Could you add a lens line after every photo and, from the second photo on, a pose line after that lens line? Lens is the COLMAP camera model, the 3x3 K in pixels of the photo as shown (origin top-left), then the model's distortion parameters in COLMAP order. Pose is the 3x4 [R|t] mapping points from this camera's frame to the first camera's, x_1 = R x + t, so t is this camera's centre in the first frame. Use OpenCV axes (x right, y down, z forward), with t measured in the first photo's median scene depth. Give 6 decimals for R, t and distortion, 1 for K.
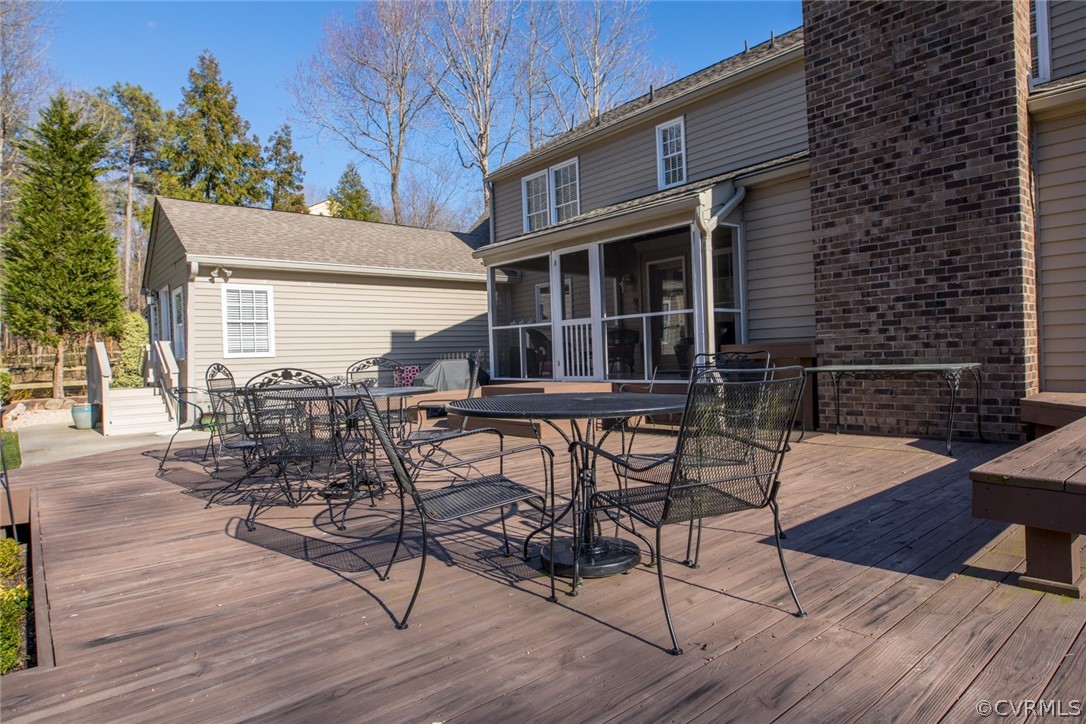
lens RADIAL K [[627.6, 0, 543.0], [0, 627.6, 362.0], [0, 0, 1]] dist [-0.022144, -0.001410]
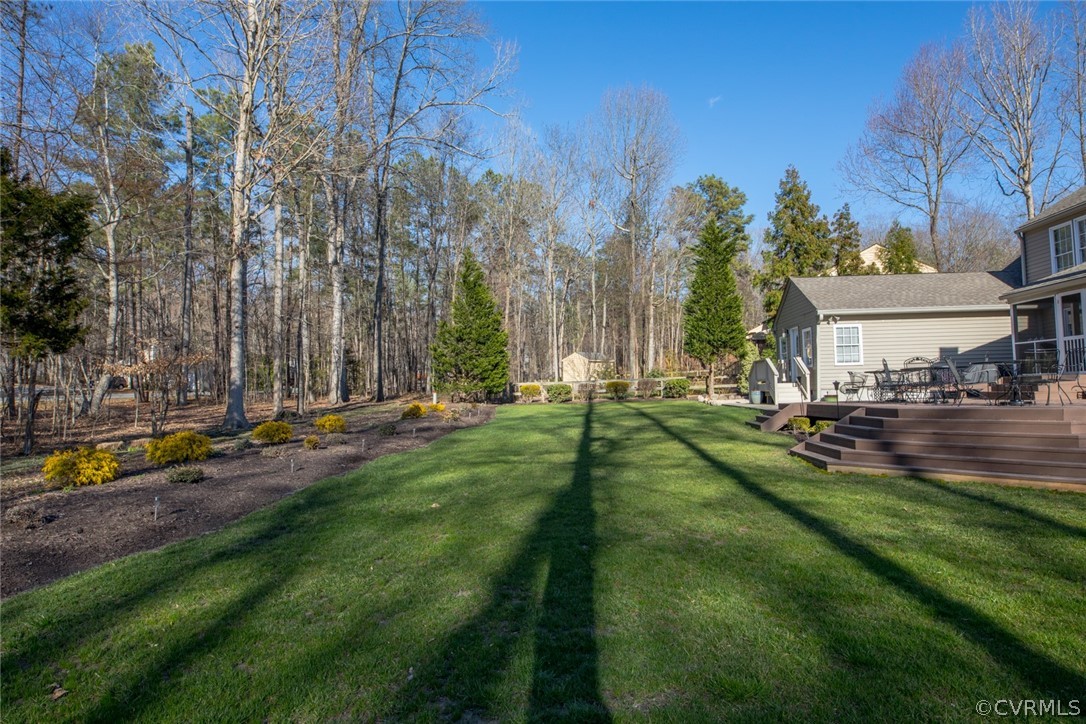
lens RADIAL K [[612.3, 0, 543.0], [0, 612.3, 362.0], [0, 0, 1]] dist [-0.036687, -0.000126]
pose [[0.696181, -0.015919, -0.717690, 0.096172], [-0.011550, 0.999376, -0.033371, 0.031093], [0.717774, 0.031522, 0.695563, -0.497689]]
